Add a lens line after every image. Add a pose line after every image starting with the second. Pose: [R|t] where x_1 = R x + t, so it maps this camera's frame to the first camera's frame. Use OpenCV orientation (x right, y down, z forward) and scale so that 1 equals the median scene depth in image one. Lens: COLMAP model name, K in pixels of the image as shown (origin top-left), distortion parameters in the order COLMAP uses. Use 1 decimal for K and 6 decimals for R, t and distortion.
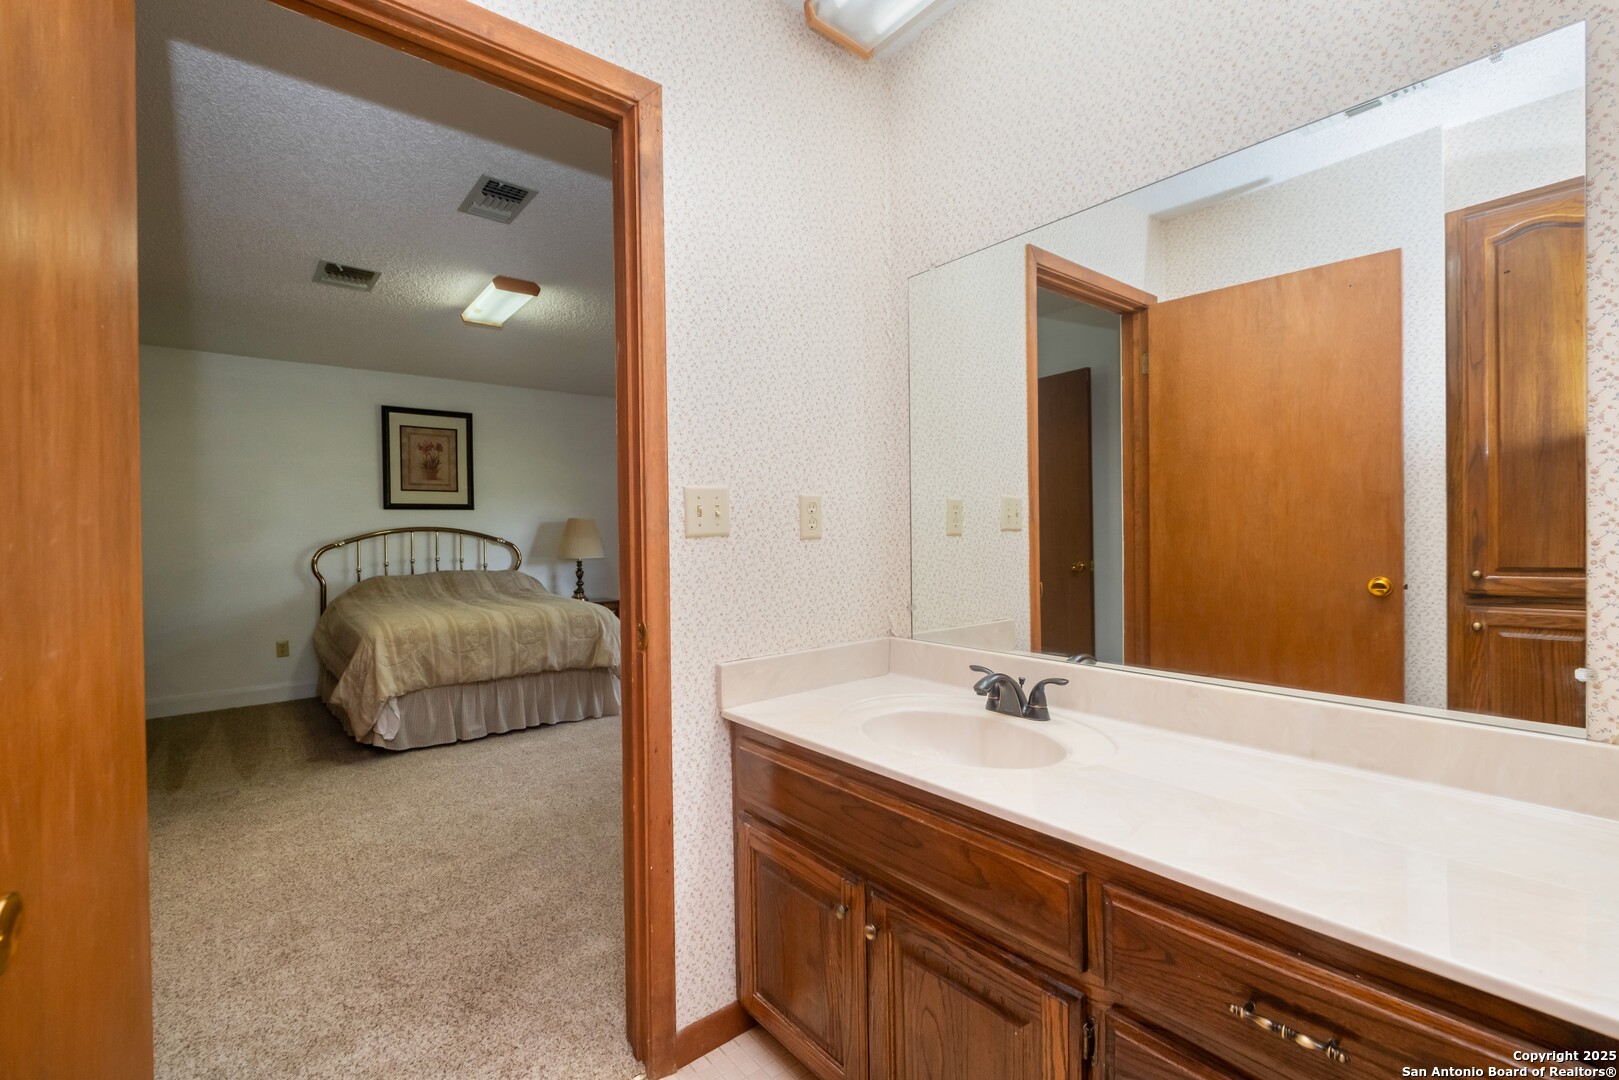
lens RADIAL K [[700.1, 0, 809.3], [0, 700.1, 541.1], [0, 0, 1]] dist [-0.003074, -0.000183]
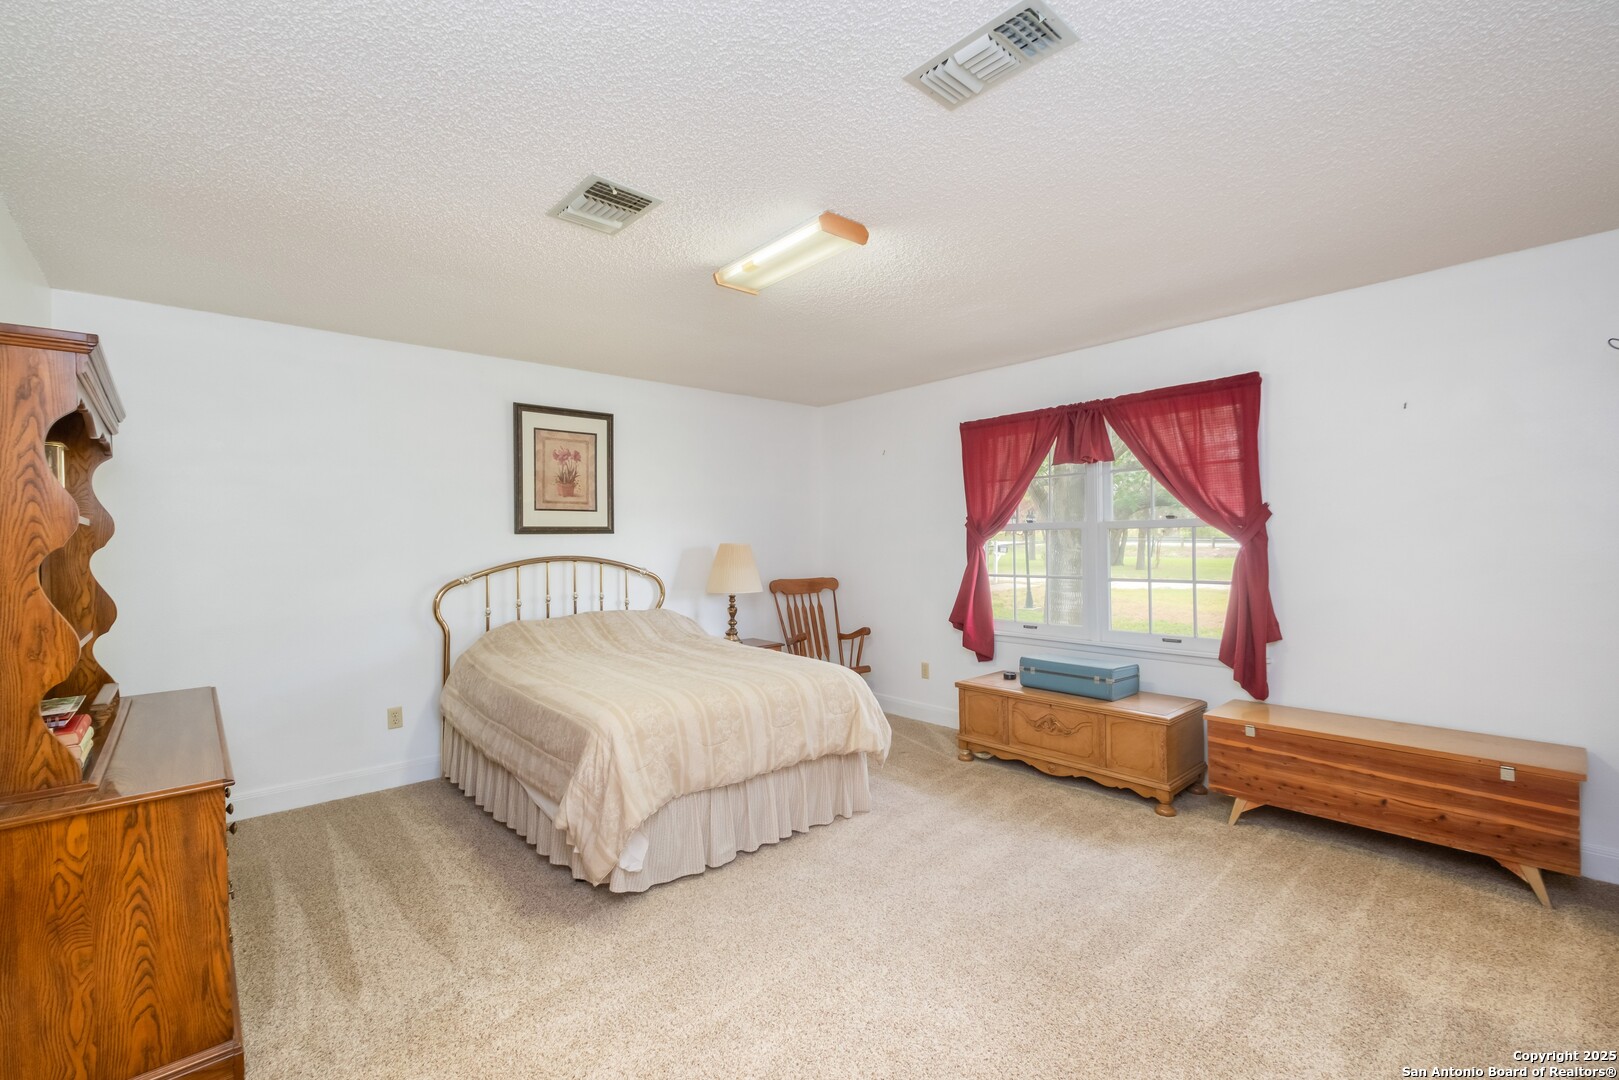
lens RADIAL K [[700.1, 0, 811.2], [0, 700.1, 542.2], [0, 0, 1]] dist [-0.003074, -0.000183]
pose [[0.999226, 0.004489, 0.039087, -0.371452], [-0.004091, 0.999939, -0.010269, -0.035999], [-0.039131, 0.010102, 0.999183, 0.242994]]
